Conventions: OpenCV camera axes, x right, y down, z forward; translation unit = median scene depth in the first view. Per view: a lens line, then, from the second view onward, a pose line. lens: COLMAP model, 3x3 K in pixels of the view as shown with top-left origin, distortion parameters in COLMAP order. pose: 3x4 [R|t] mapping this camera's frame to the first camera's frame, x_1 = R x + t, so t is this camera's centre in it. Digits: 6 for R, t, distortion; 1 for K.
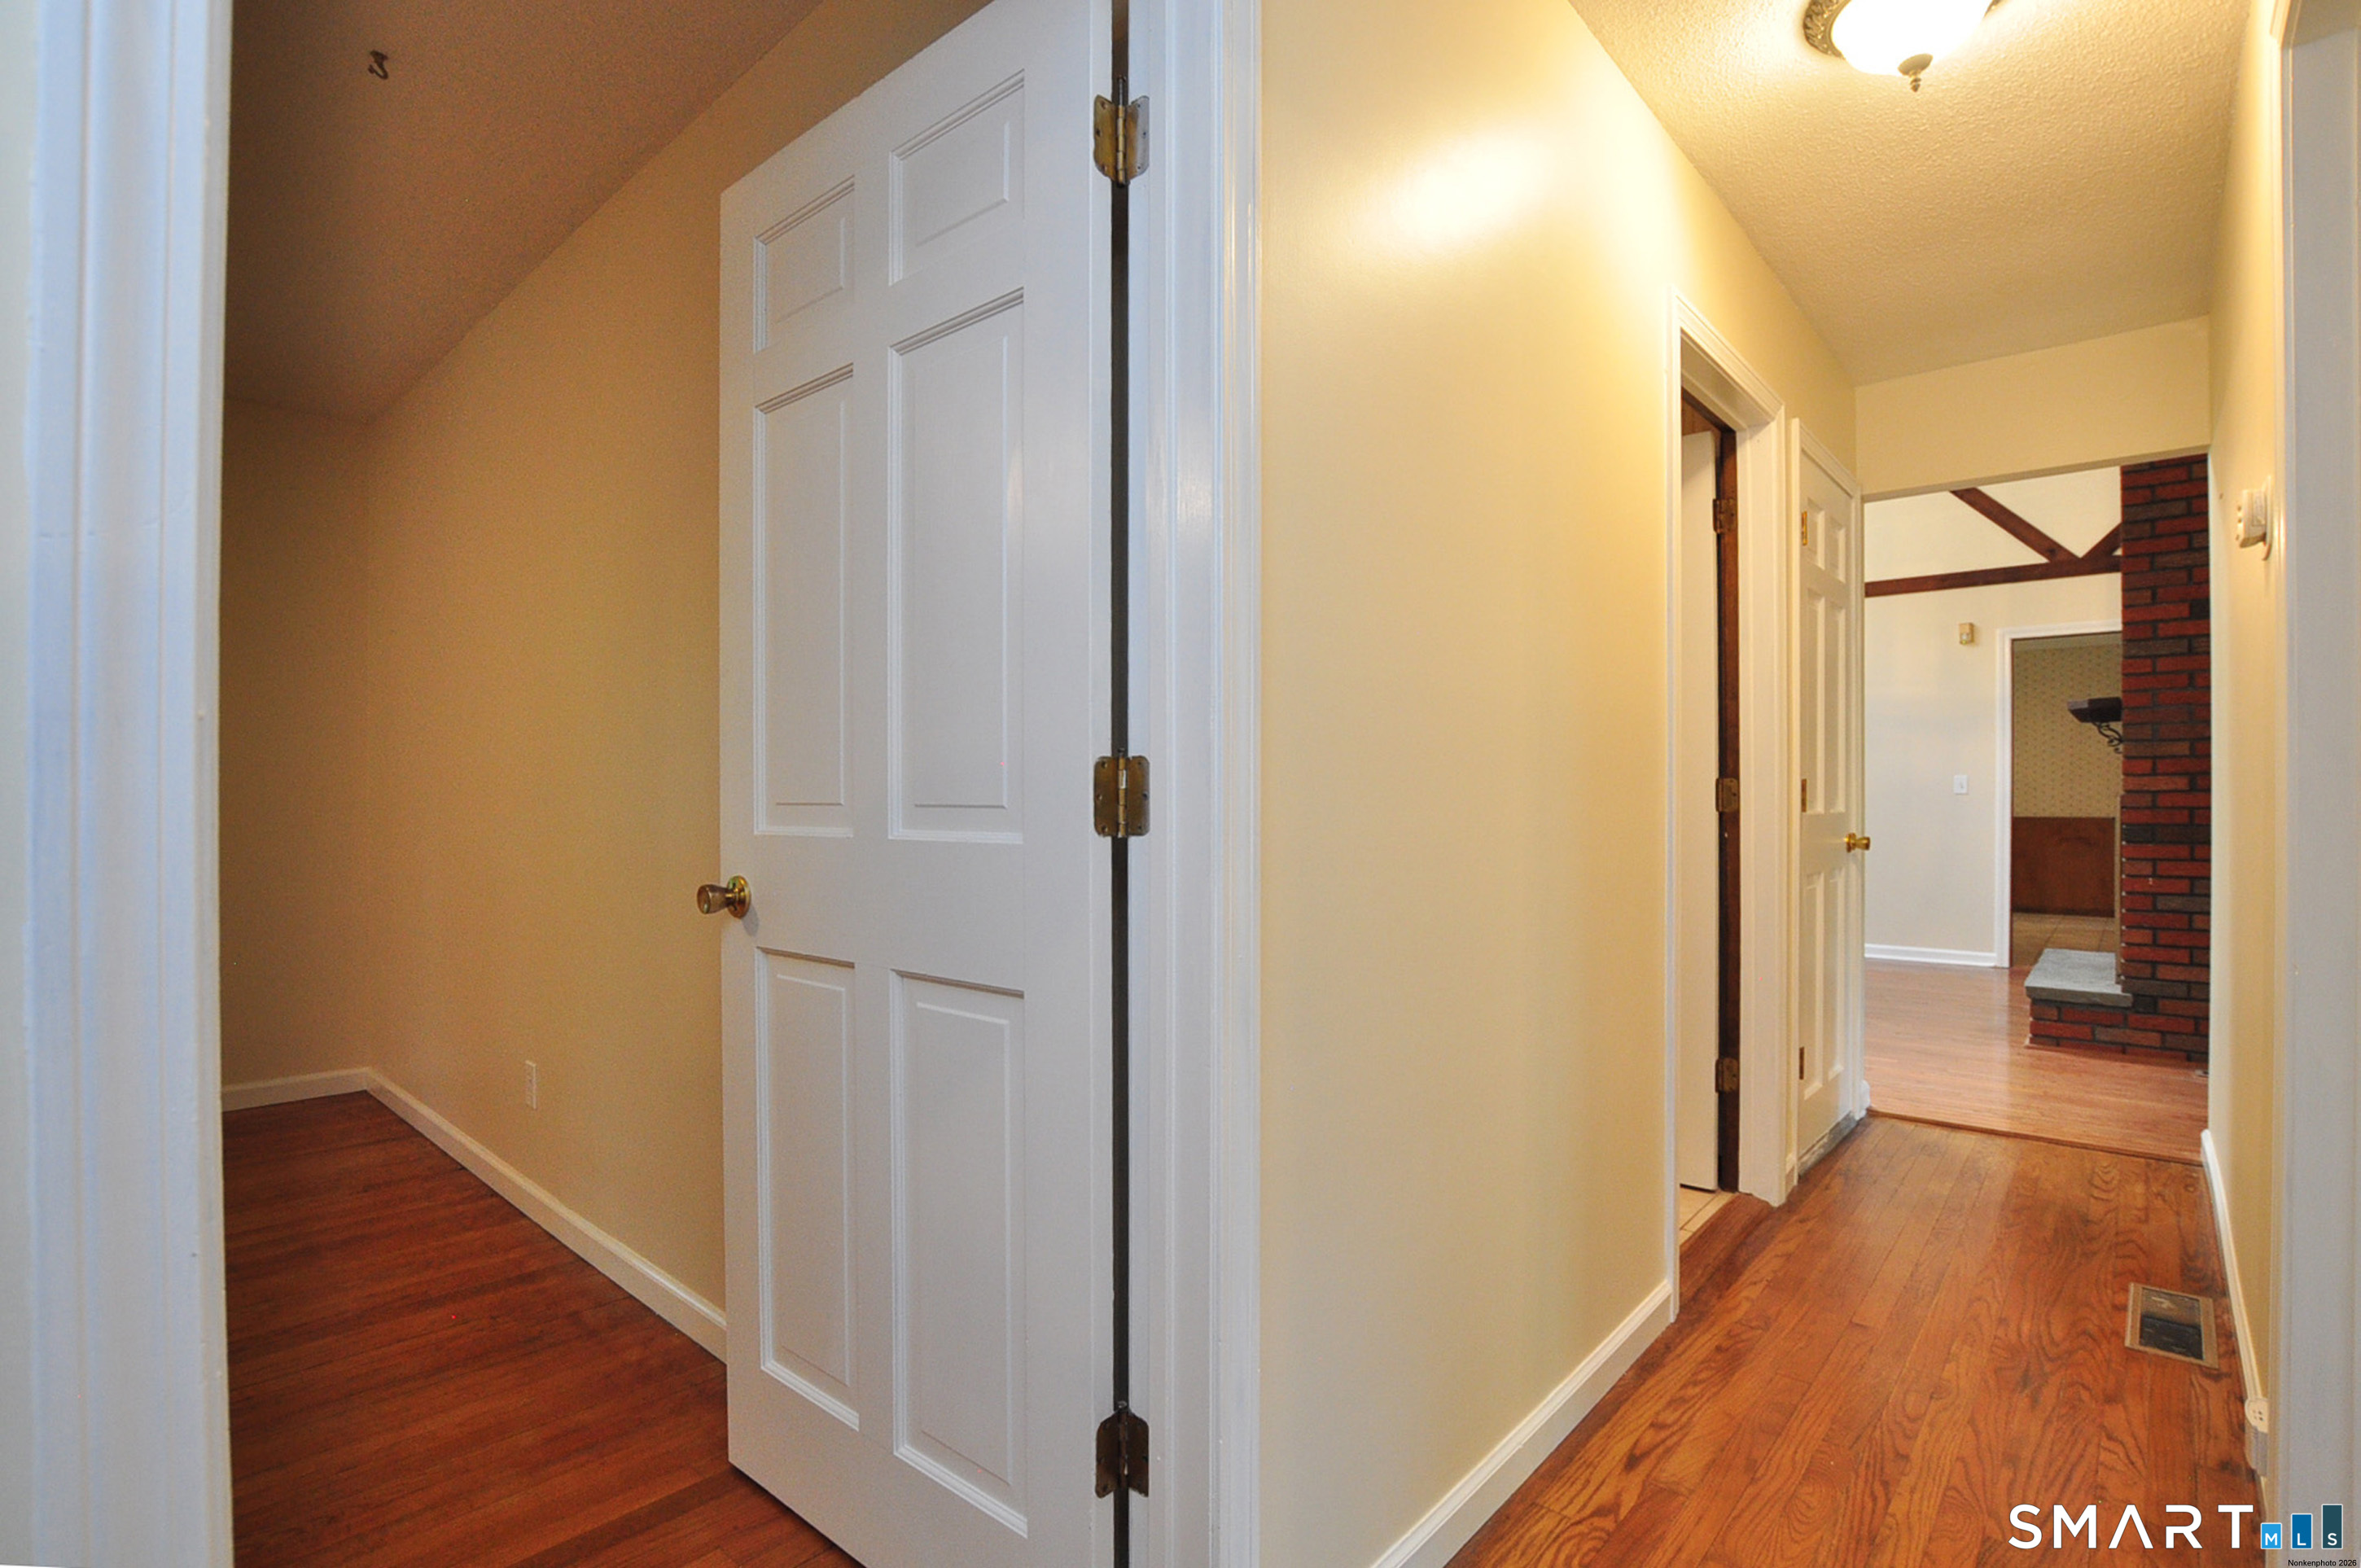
lens RADIAL K [[1106.8, 0, 1189.3], [0, 1106.8, 794.8], [0, 0, 1]] dist [-0.022962, 0.001795]
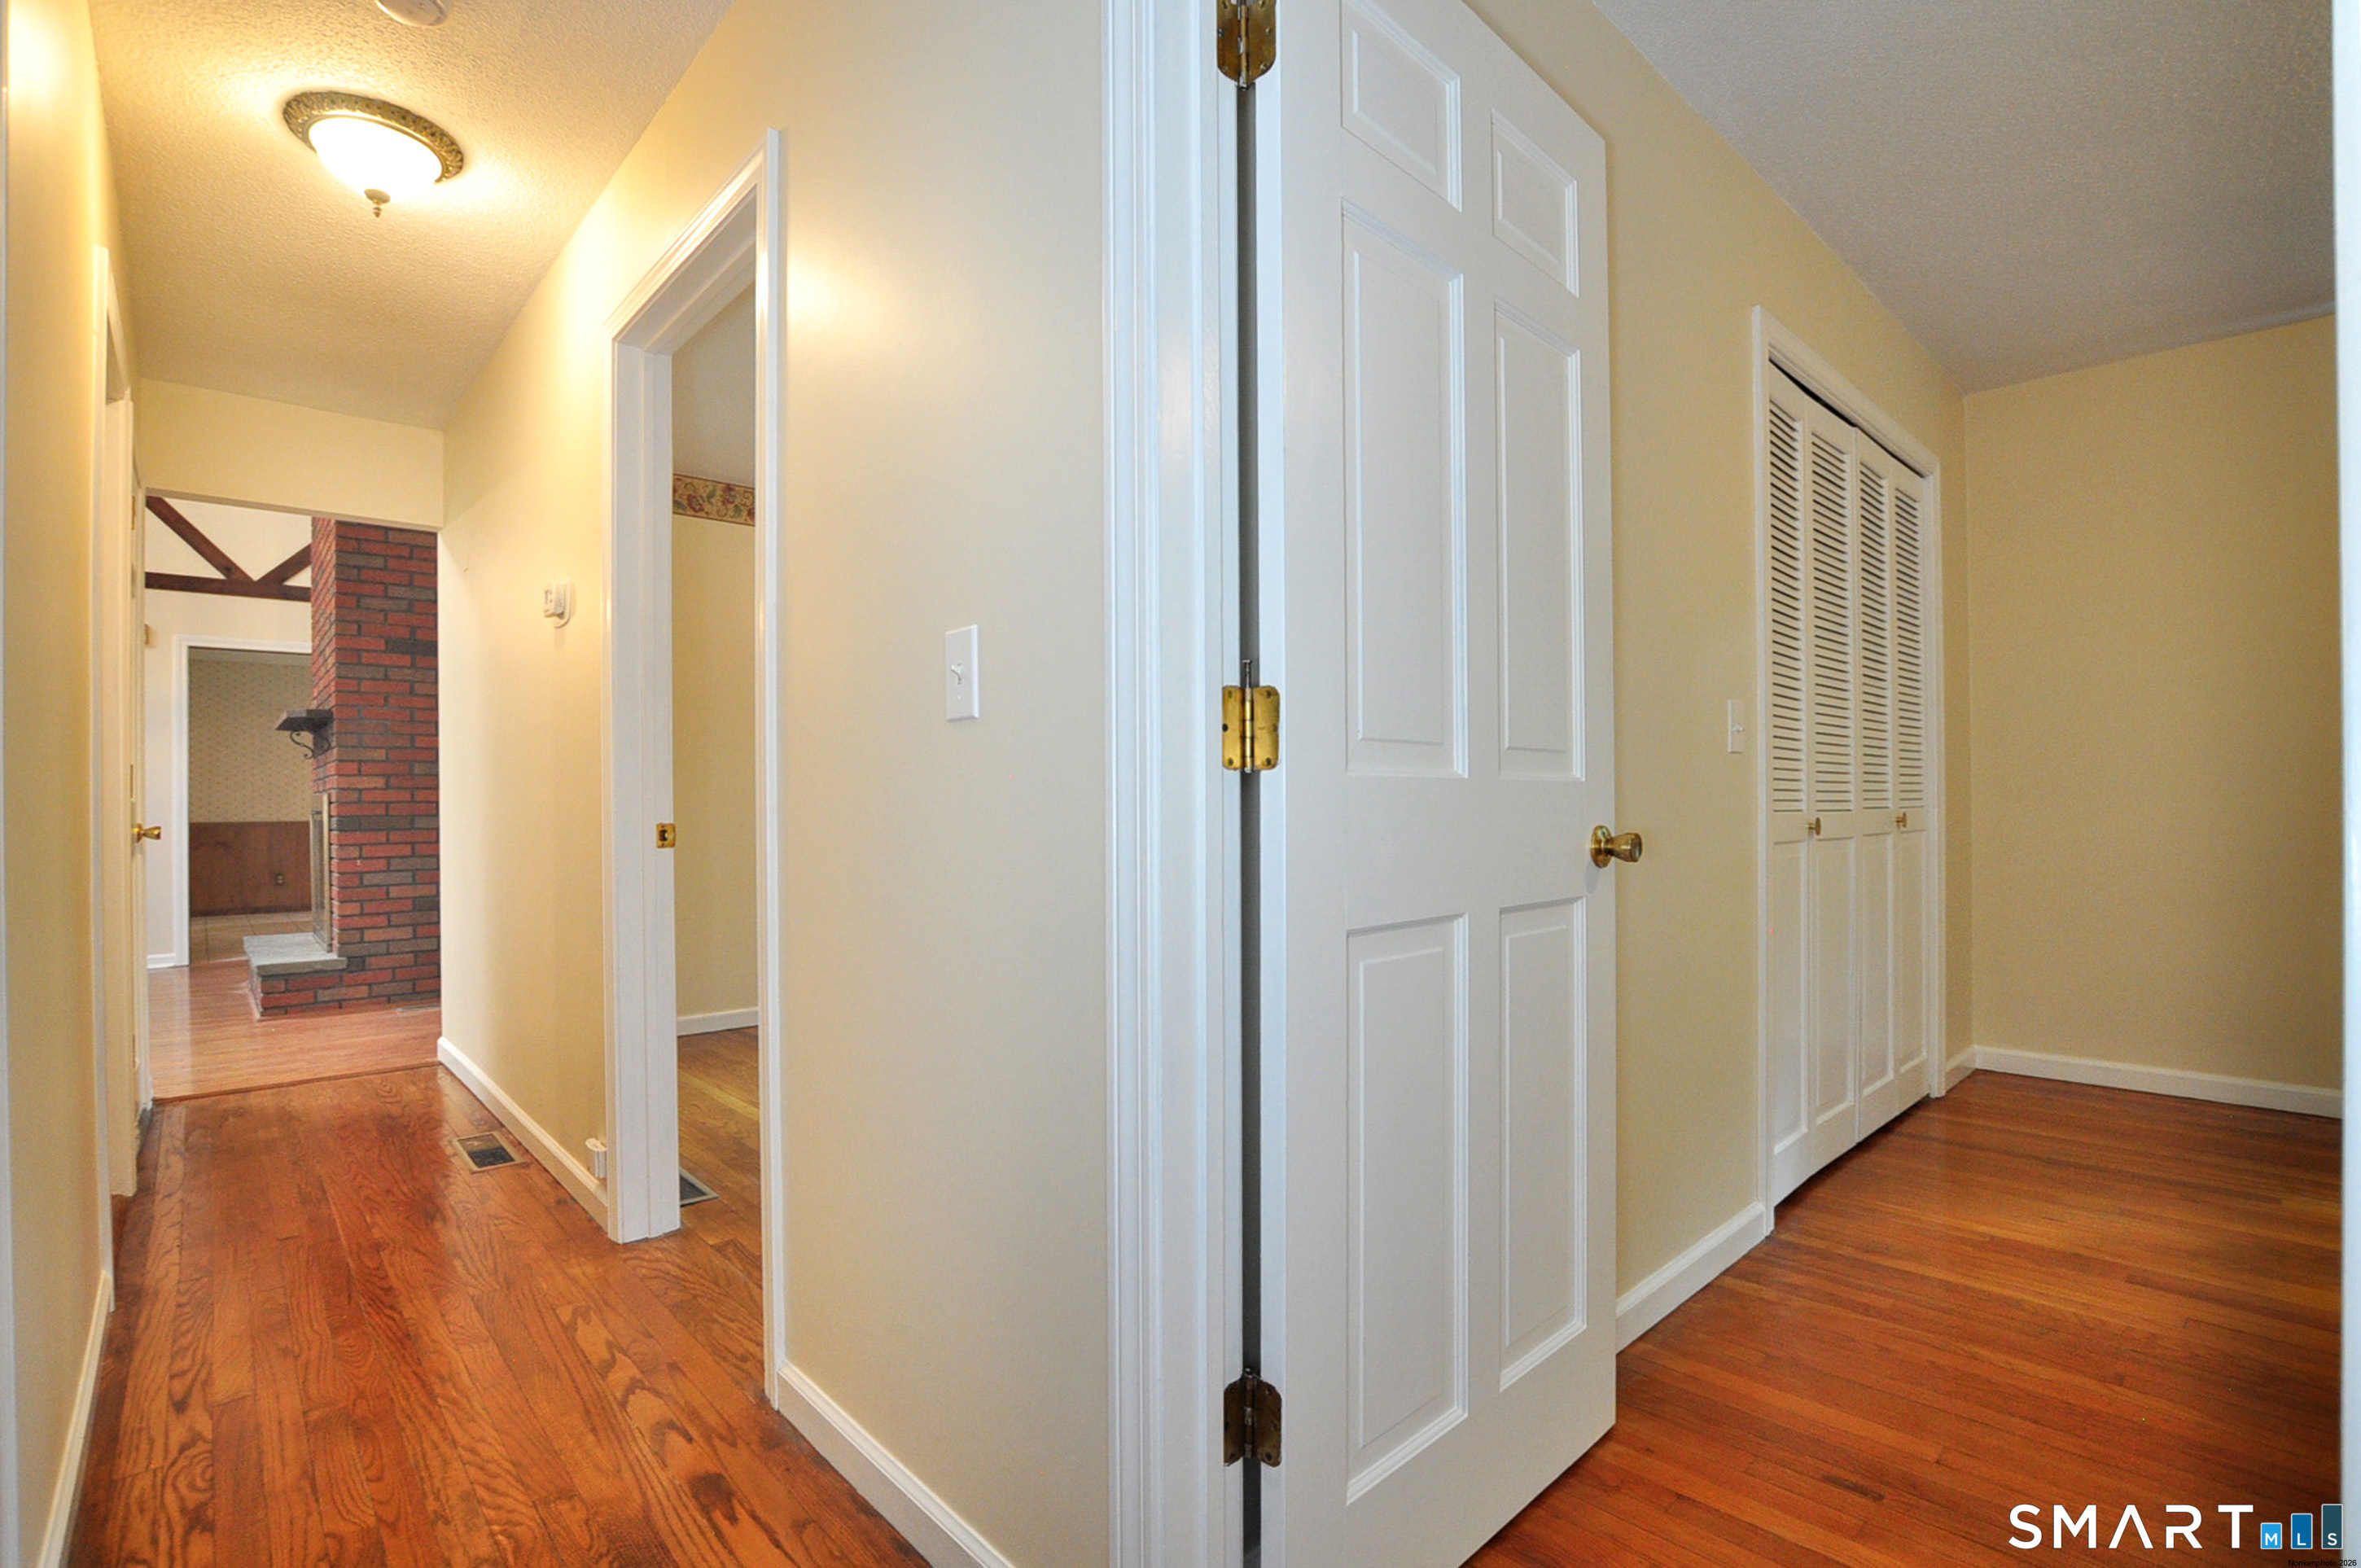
lens RADIAL K [[1047.1, 0, 1188.1], [0, 1047.1, 791.8], [0, 0, 1]] dist [-0.028258, 0.000788]
pose [[0.069644, 0.006759, 0.997549, -0.202811], [0.012721, 0.999890, -0.007663, 0.020970], [-0.997491, 0.013223, 0.069550, -0.009600]]
